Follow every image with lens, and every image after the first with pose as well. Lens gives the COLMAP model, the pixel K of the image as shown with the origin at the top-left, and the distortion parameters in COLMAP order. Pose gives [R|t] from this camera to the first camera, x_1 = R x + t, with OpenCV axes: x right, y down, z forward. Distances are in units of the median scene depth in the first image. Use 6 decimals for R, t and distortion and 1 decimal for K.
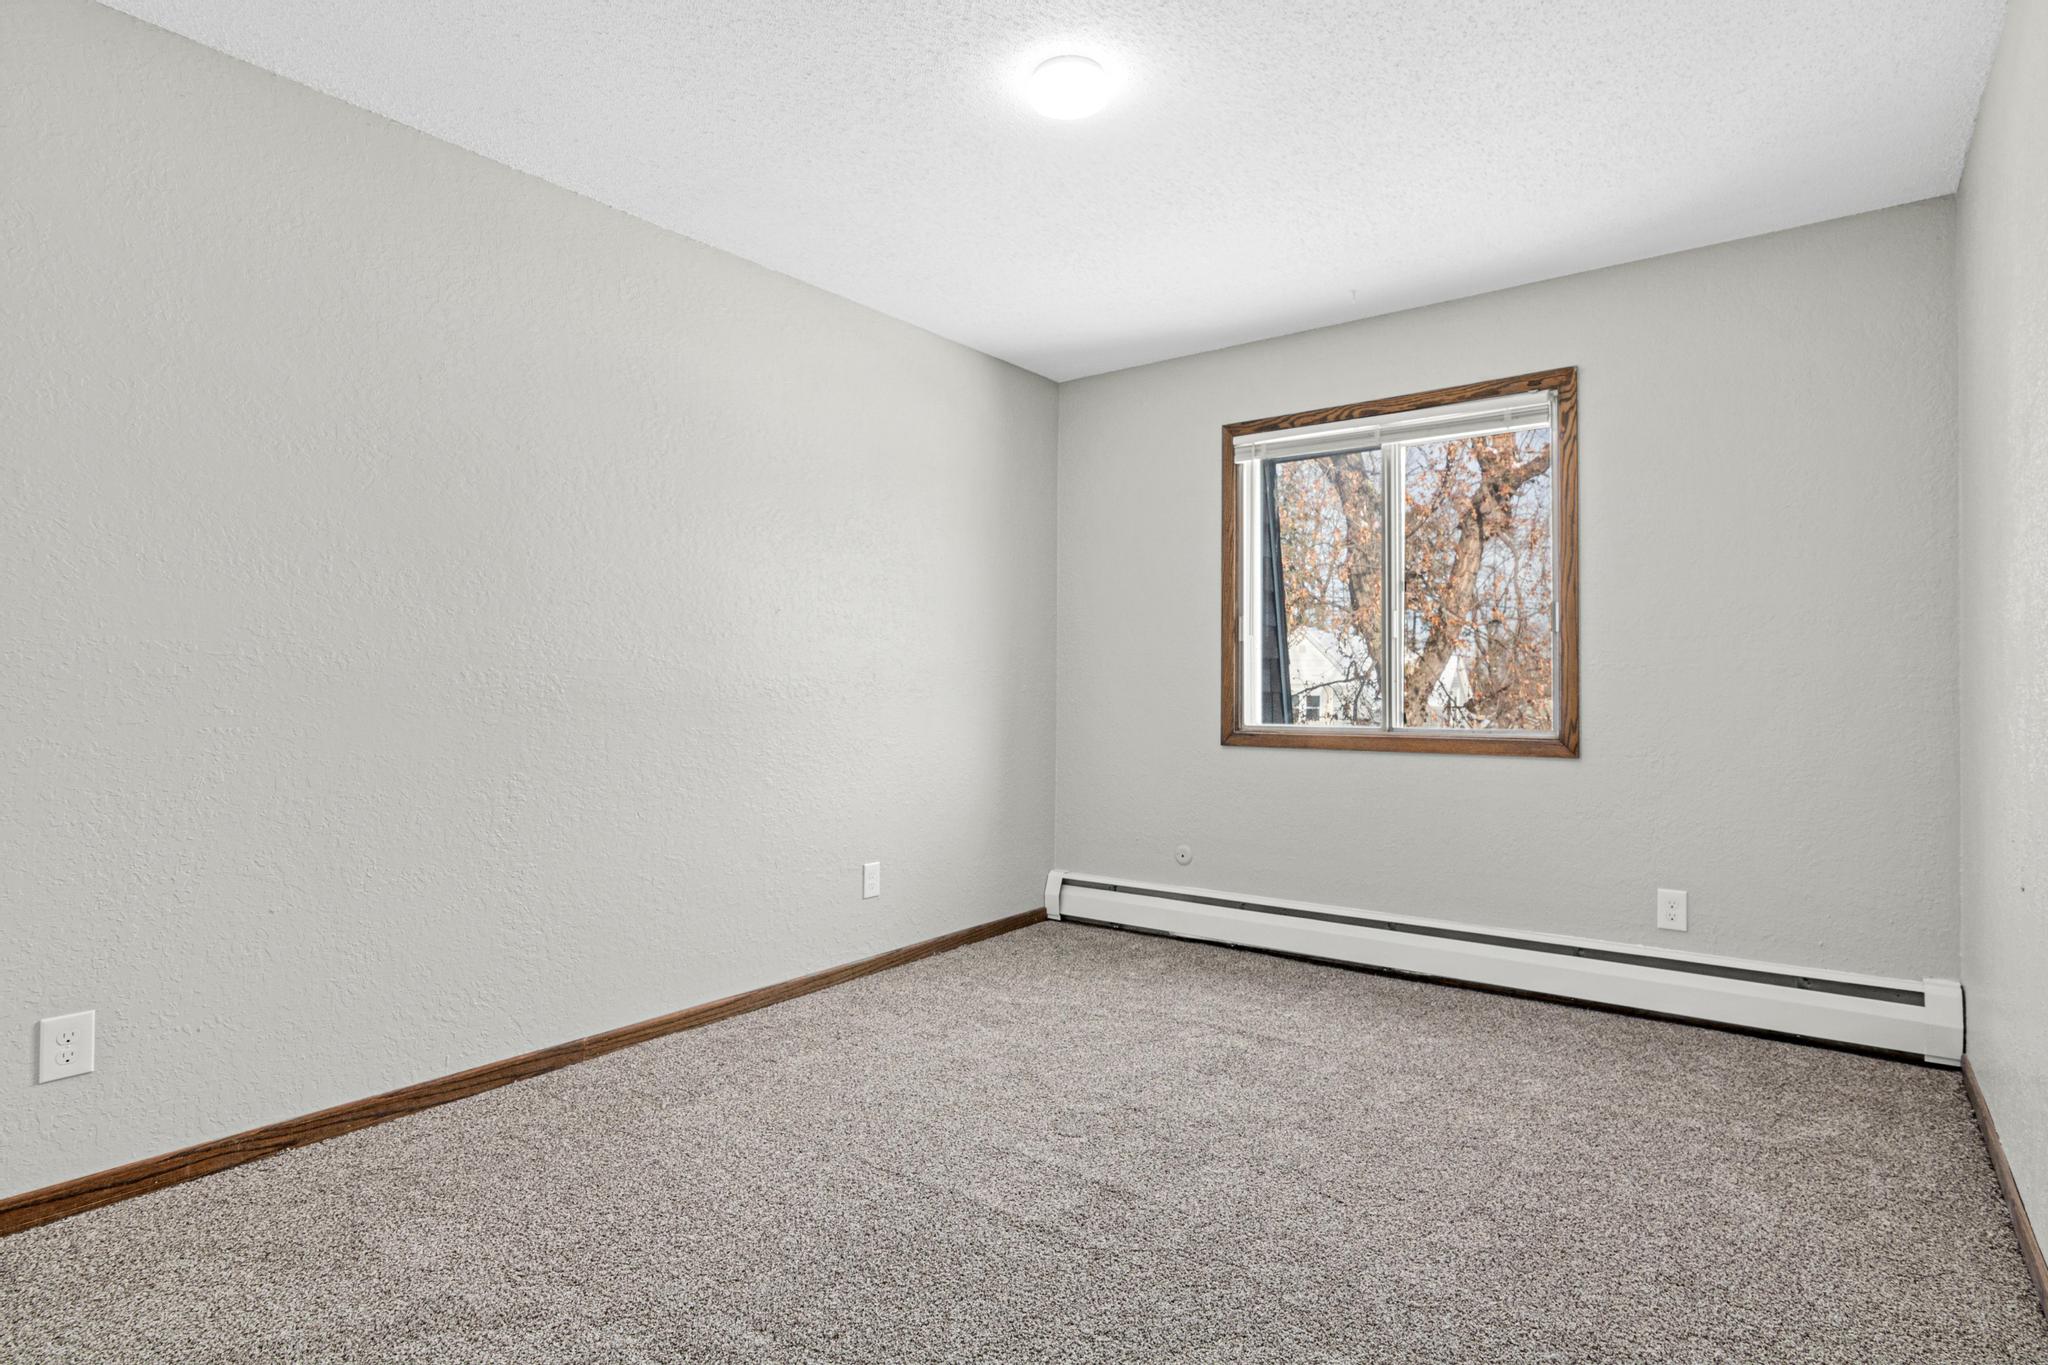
lens RADIAL K [[1044.9, 0, 1031.3], [0, 1044.9, 686.5], [0, 0, 1]] dist [0.001441, 0.000813]
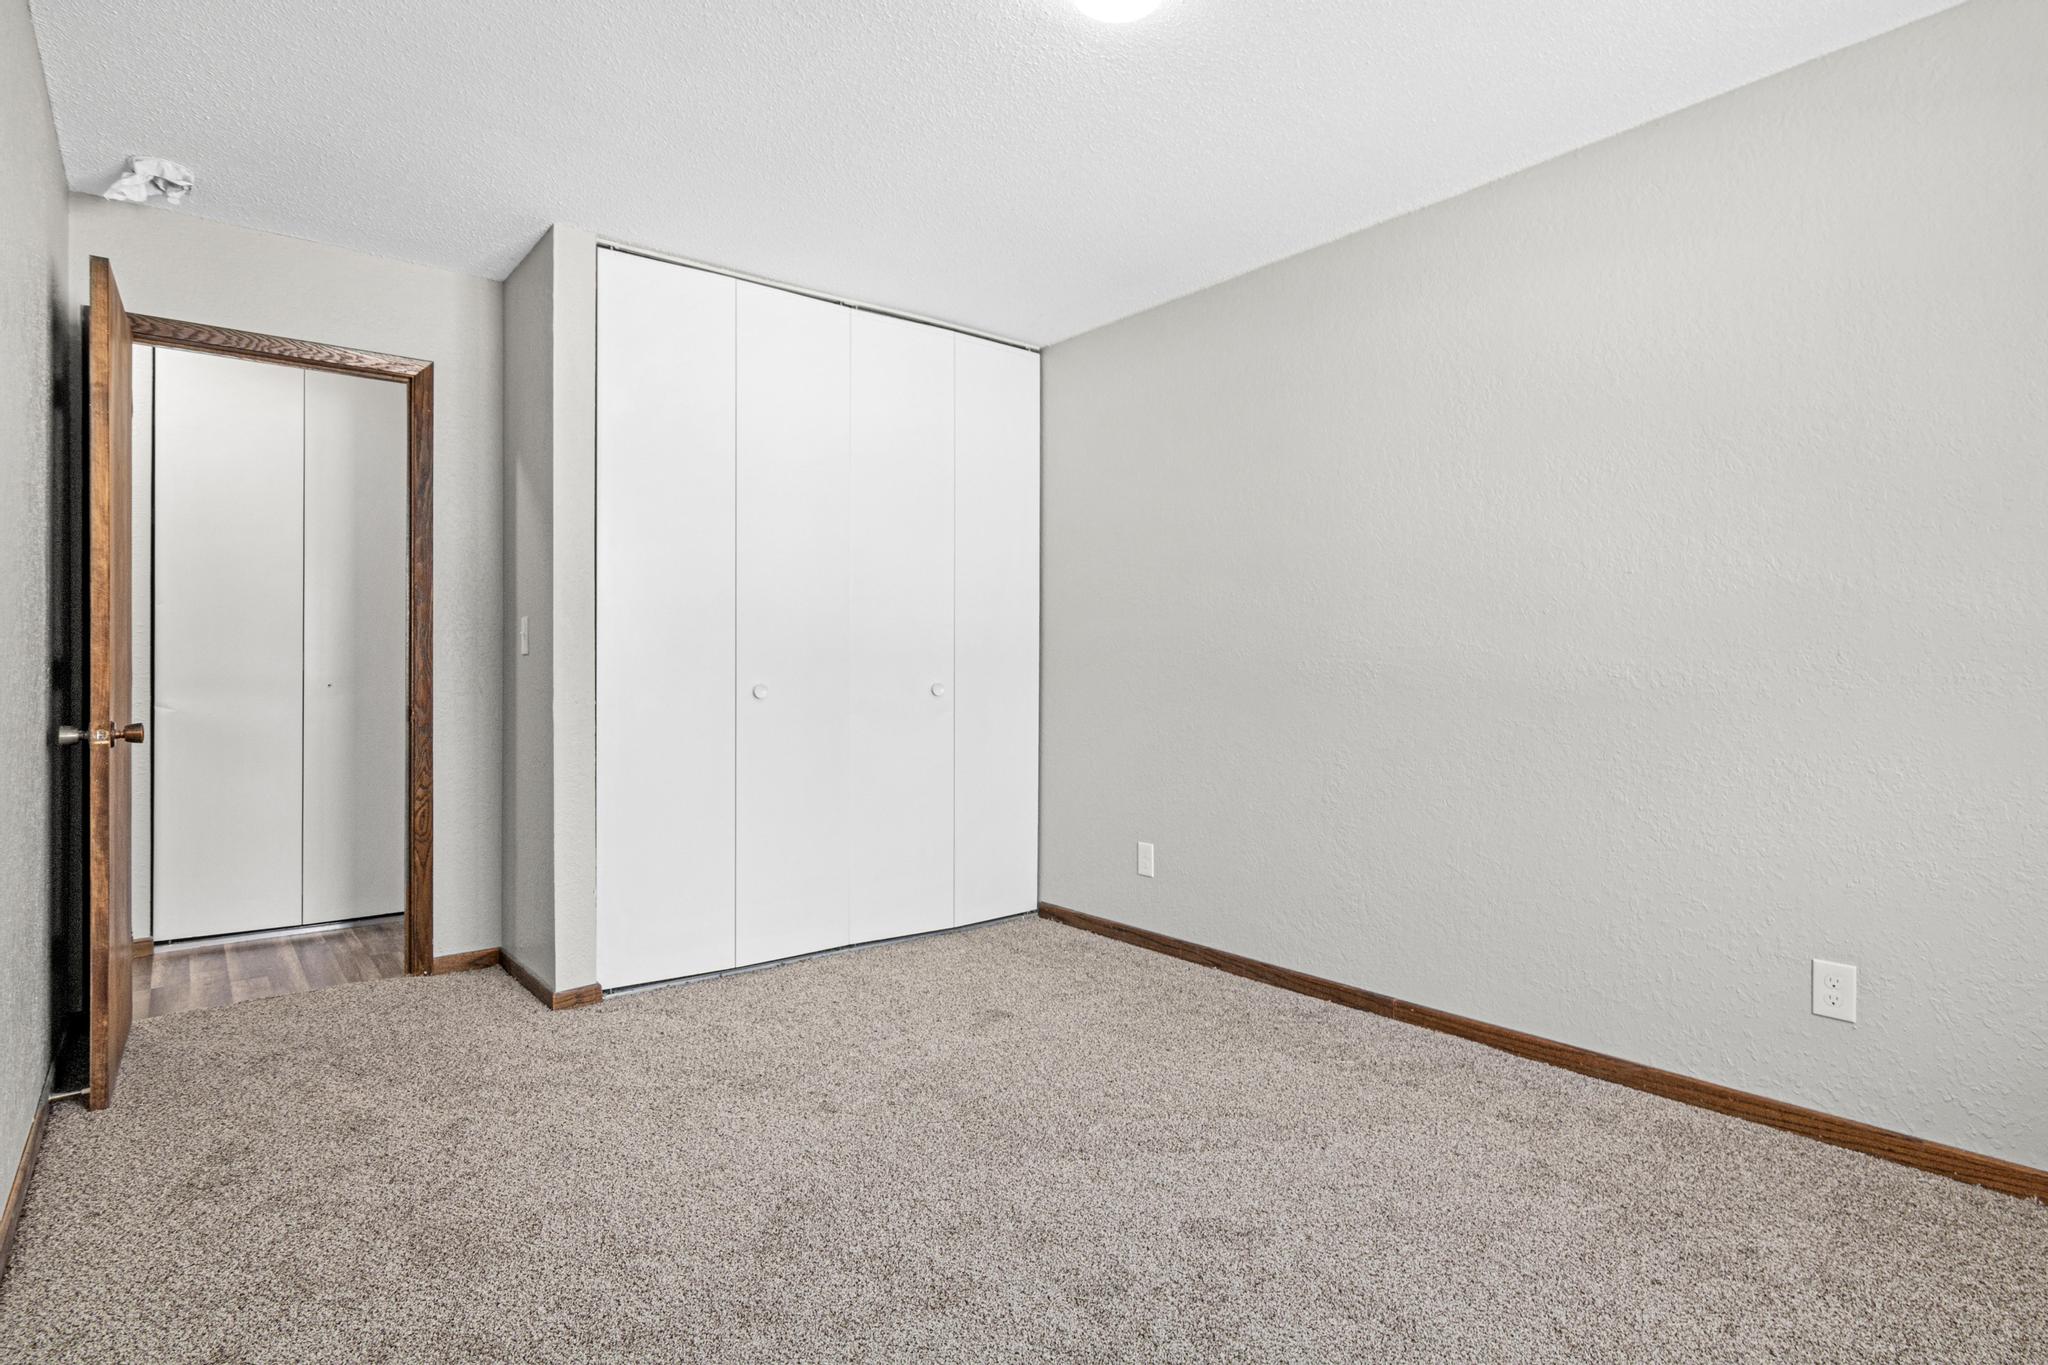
lens RADIAL K [[1044.9, 0, 1020.1], [0, 1044.9, 674.4], [0, 0, 1]] dist [0.001441, 0.000813]
pose [[-0.229757, 0.011261, -0.973183, 0.678162], [0.007039, 0.999926, 0.009908, -0.011231], [0.973222, -0.004574, -0.229820, 0.835947]]
